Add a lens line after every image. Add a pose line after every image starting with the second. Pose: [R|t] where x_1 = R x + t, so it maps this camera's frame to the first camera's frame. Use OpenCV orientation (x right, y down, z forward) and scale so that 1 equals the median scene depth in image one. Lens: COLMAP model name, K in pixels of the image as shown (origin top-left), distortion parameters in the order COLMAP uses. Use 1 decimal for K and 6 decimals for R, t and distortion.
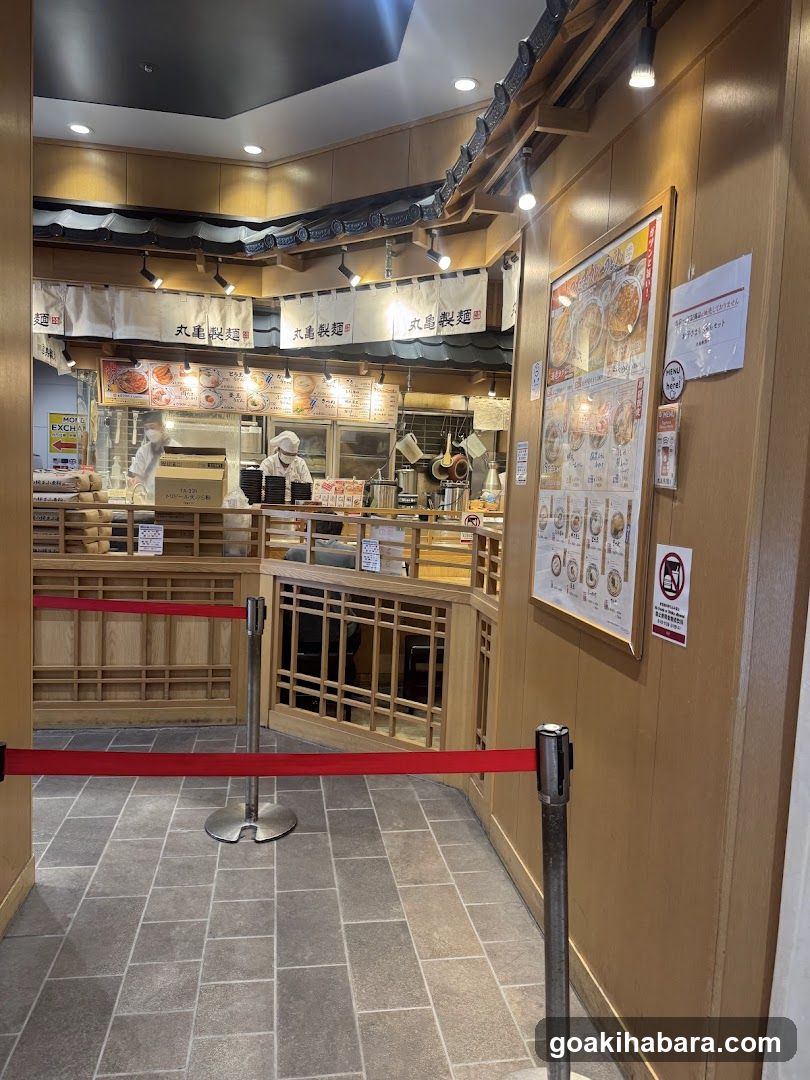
lens RADIAL K [[762.9, 0, 405.0], [0, 762.9, 540.0], [0, 0, 1]] dist [0.005402, 0.002646]
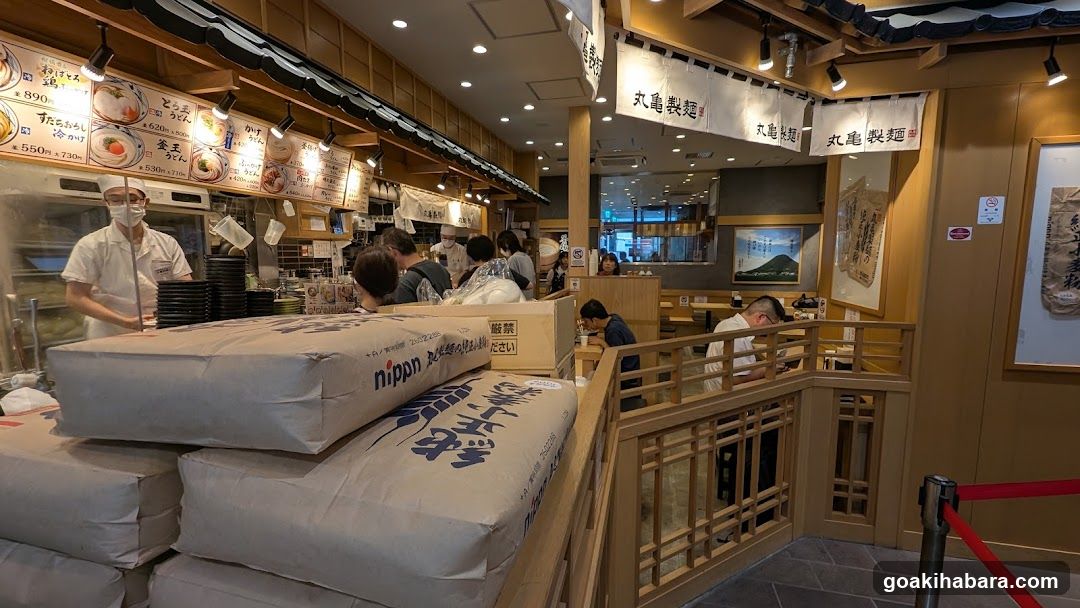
lens RADIAL K [[443.1, 0, 540.0], [0, 443.1, 304.0], [0, 0, 1]] dist [-0.001378, -0.000255]
pose [[0.391795, -0.154074, 0.907060, -0.499448], [0.095045, 0.987382, 0.126663, -0.114790], [-0.915130, 0.036586, 0.401495, 0.770370]]
